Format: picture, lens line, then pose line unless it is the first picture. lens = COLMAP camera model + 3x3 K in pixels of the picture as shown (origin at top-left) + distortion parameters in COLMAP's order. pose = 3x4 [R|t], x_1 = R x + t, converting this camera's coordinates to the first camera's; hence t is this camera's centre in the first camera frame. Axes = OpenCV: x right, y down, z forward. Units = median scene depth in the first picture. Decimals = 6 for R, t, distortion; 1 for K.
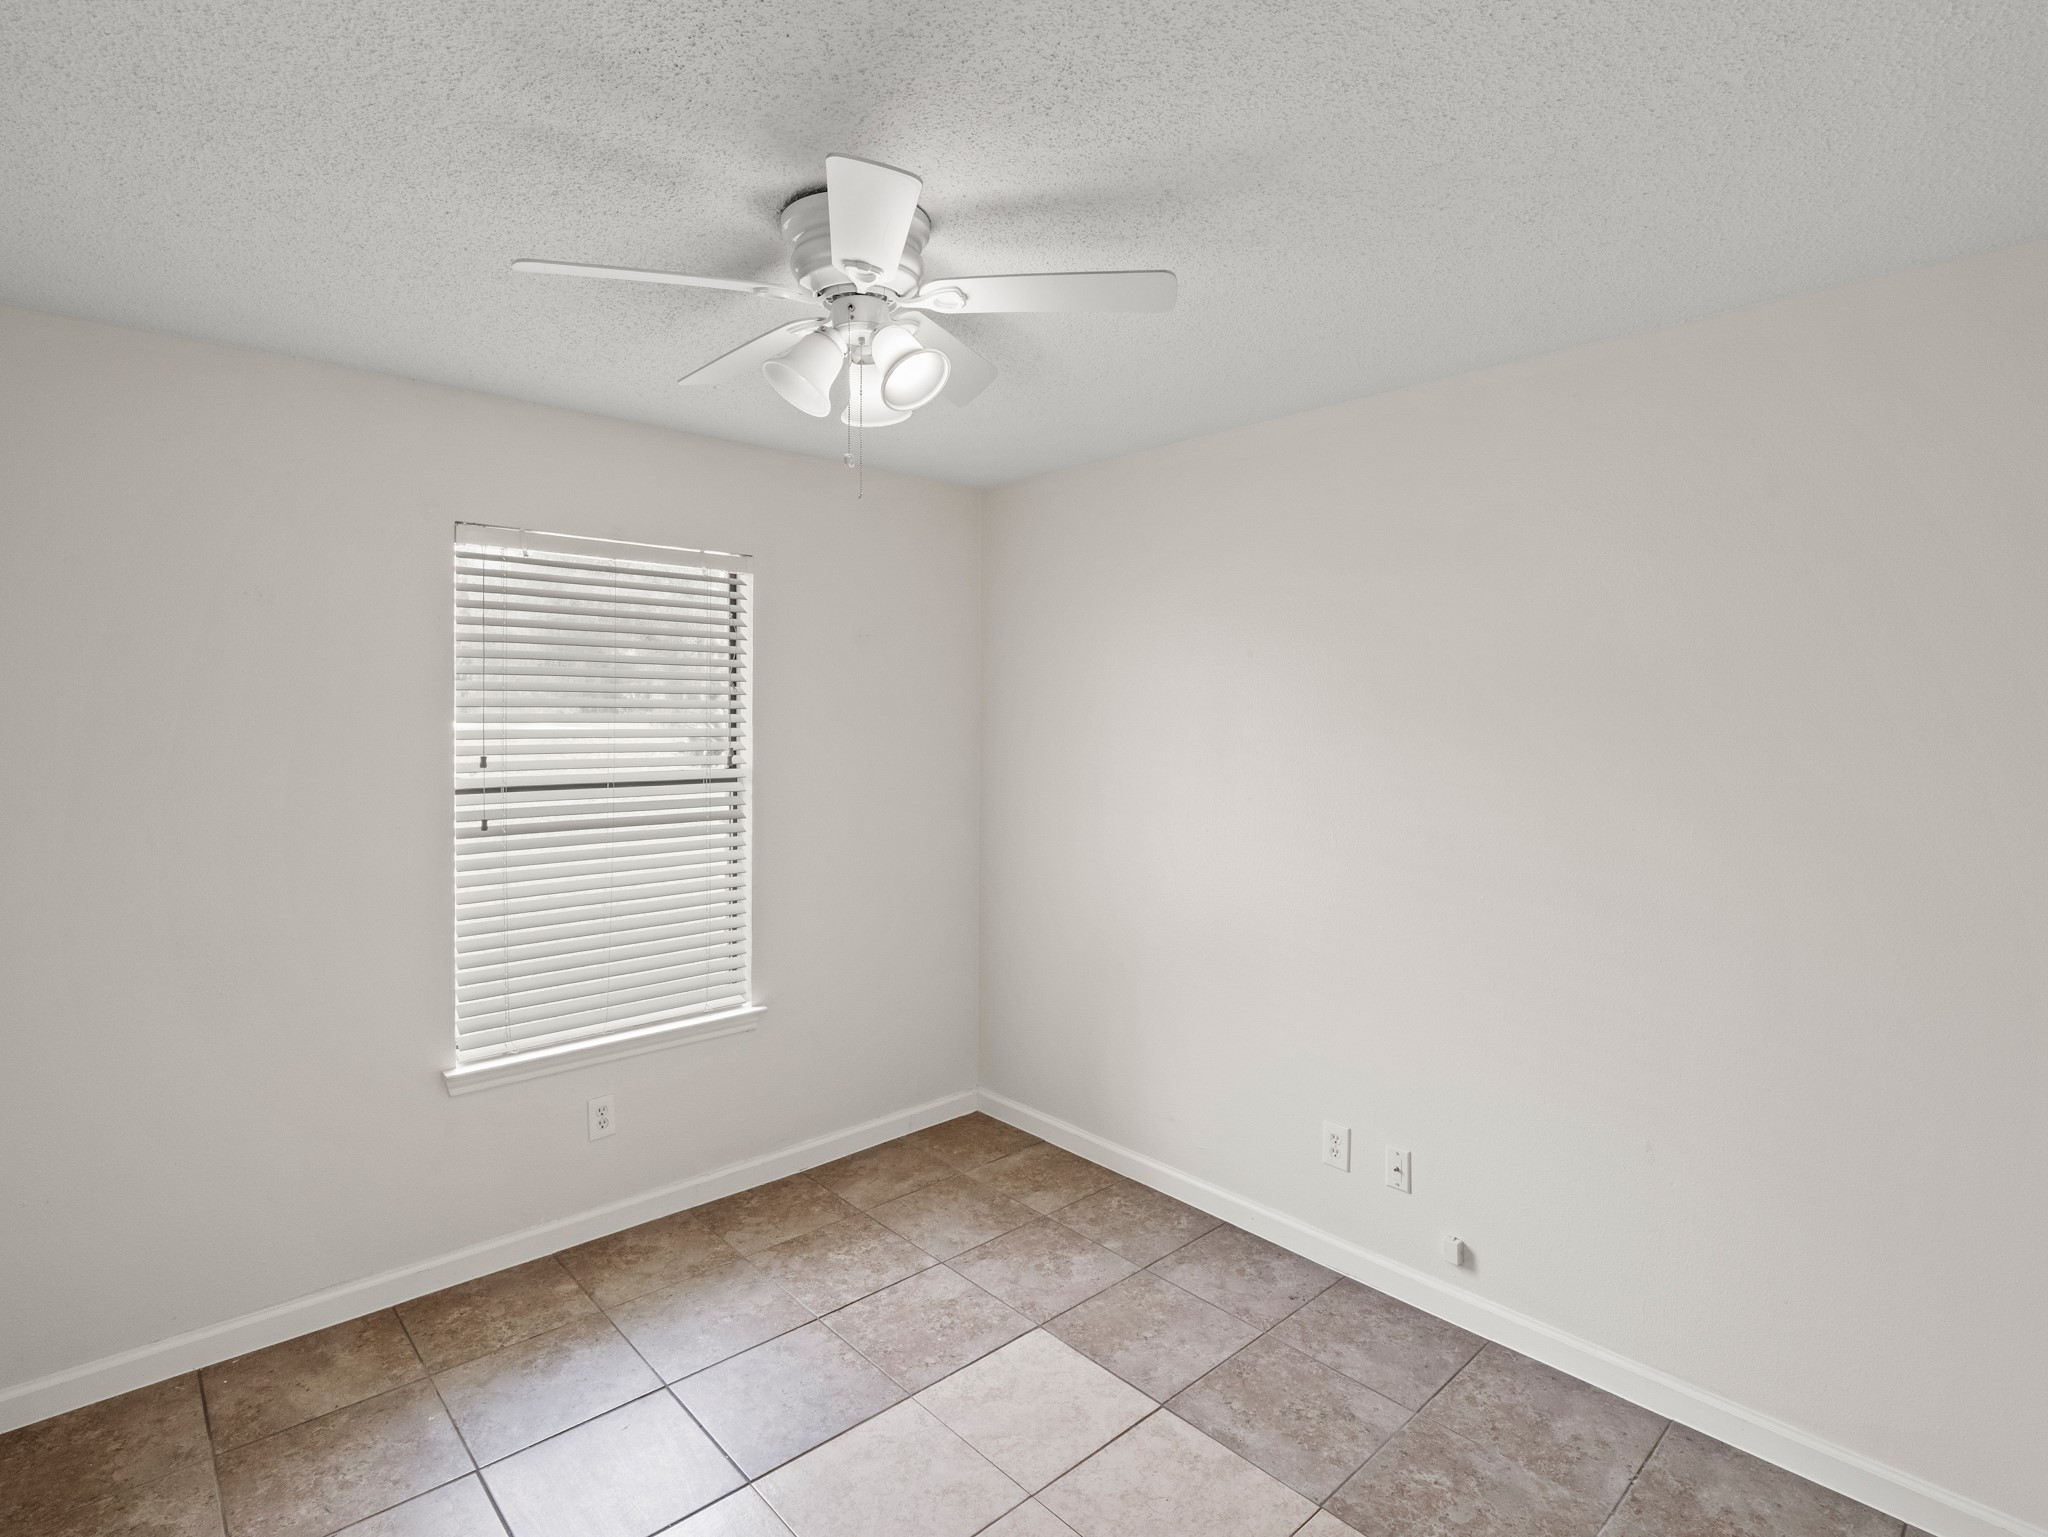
lens RADIAL K [[1026.6, 0, 1024.0], [0, 1026.6, 768.5], [0, 0, 1]] dist [-0.001346, -0.000140]
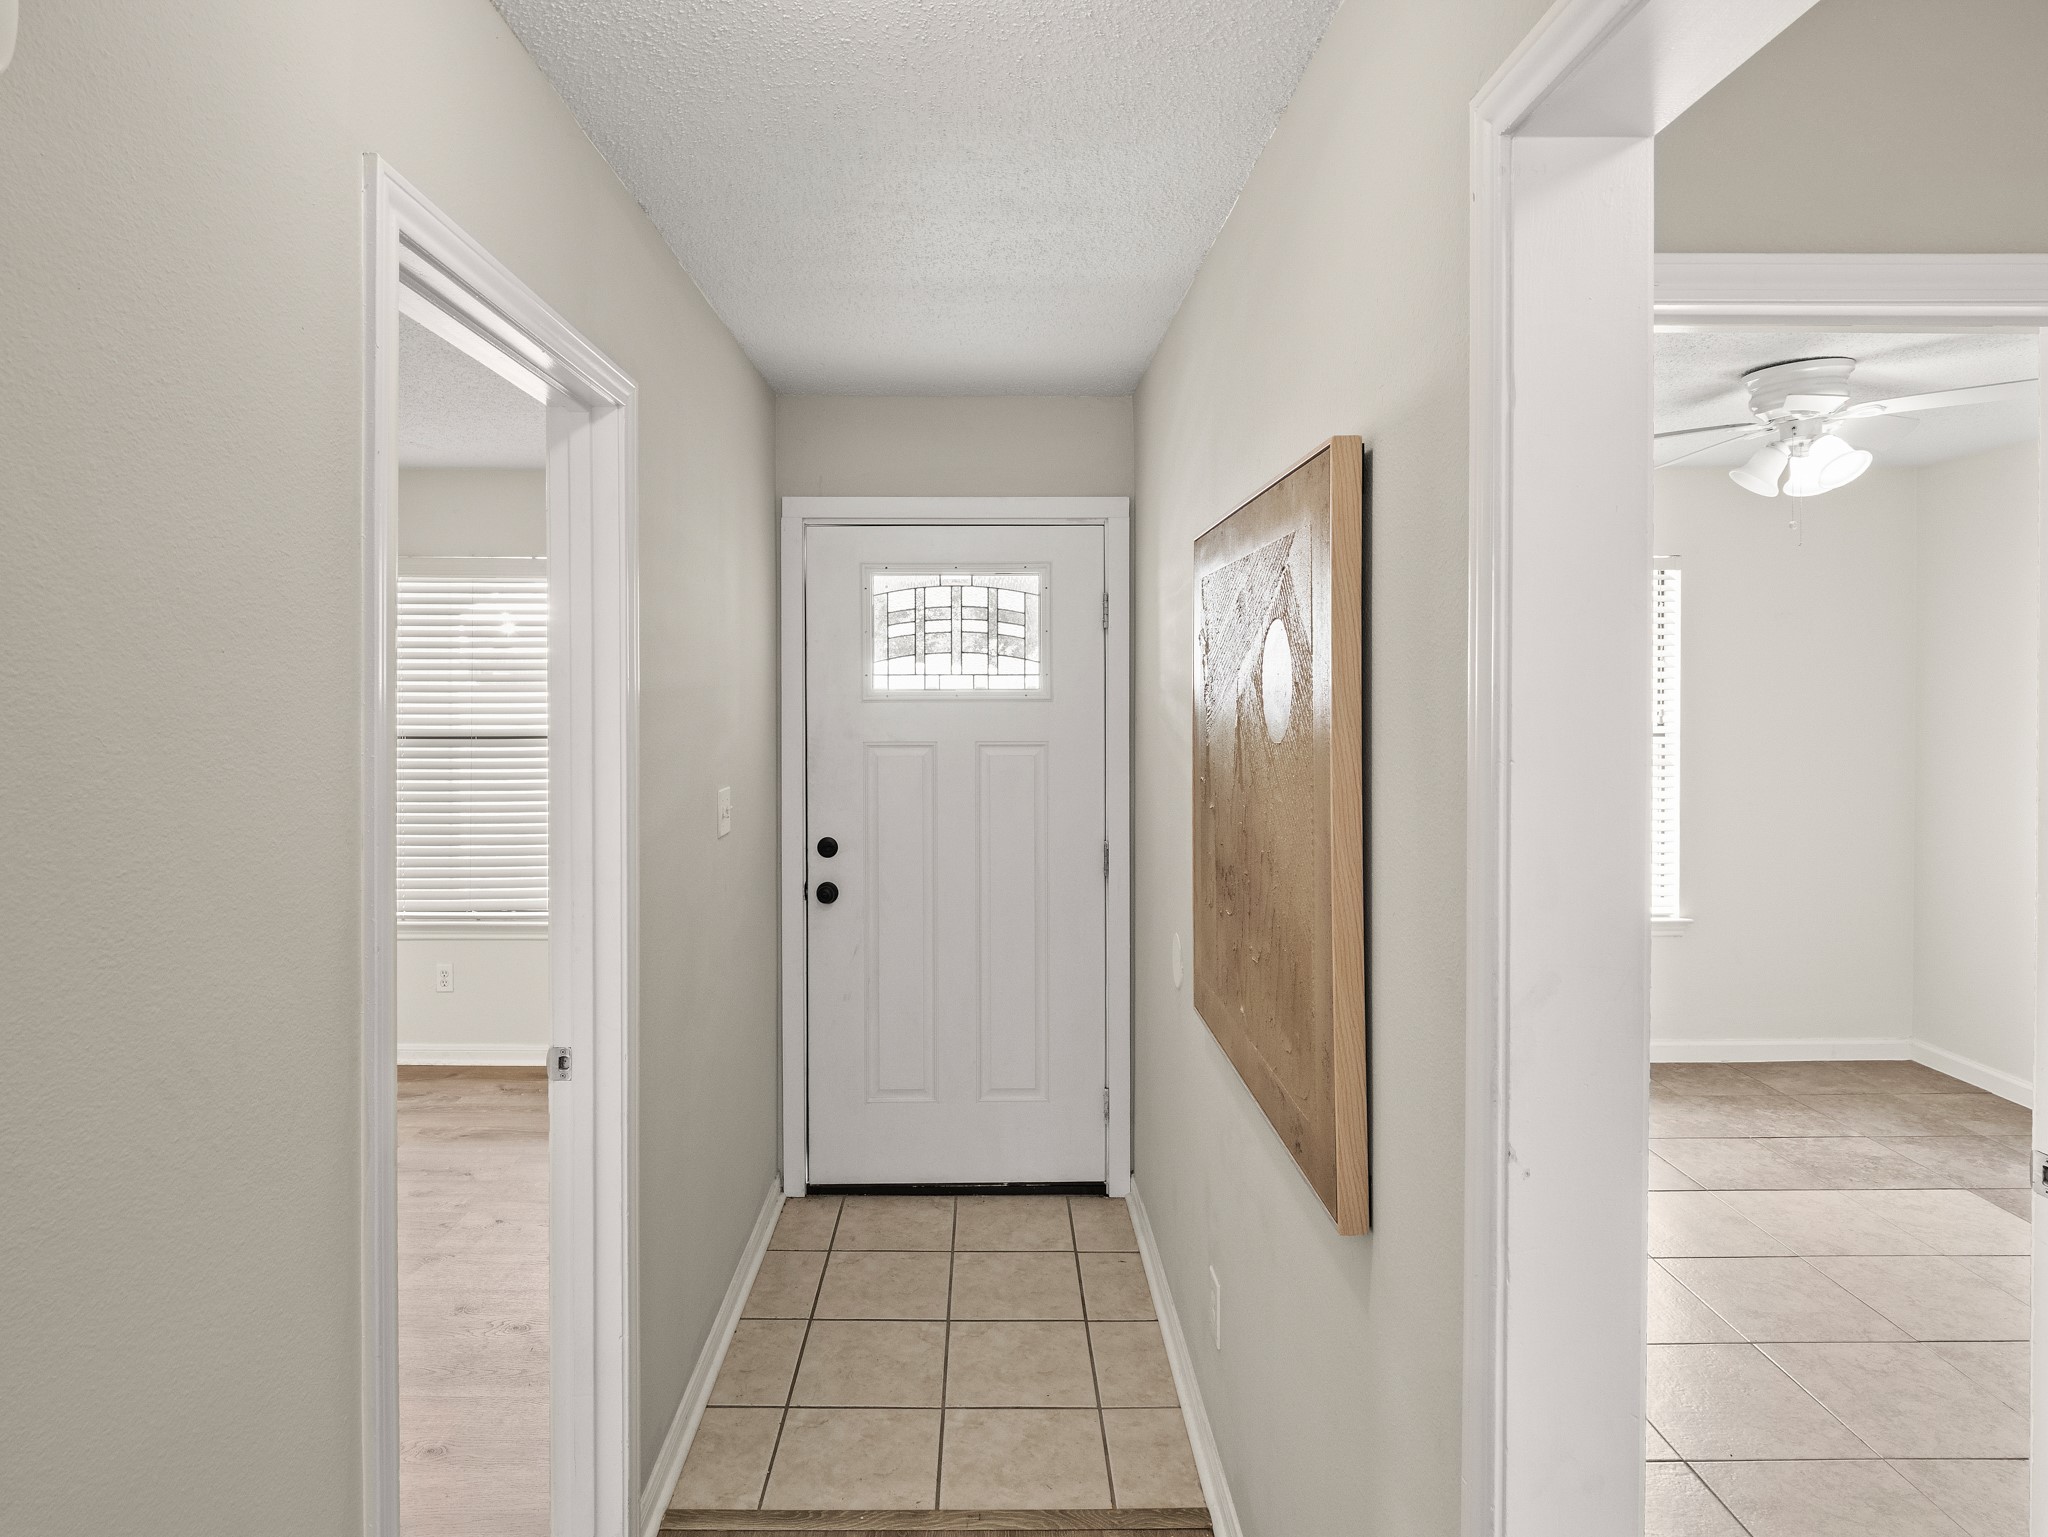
lens RADIAL K [[1154.6, 0, 1018.0], [0, 1154.6, 685.0], [0, 0, 1]] dist [0.000420, -0.000158]
pose [[0.751257, -0.002717, -0.660004, 0.068502], [-0.029425, 0.998859, -0.037605, 0.031940], [0.659354, 0.047672, 0.750320, -0.707482]]
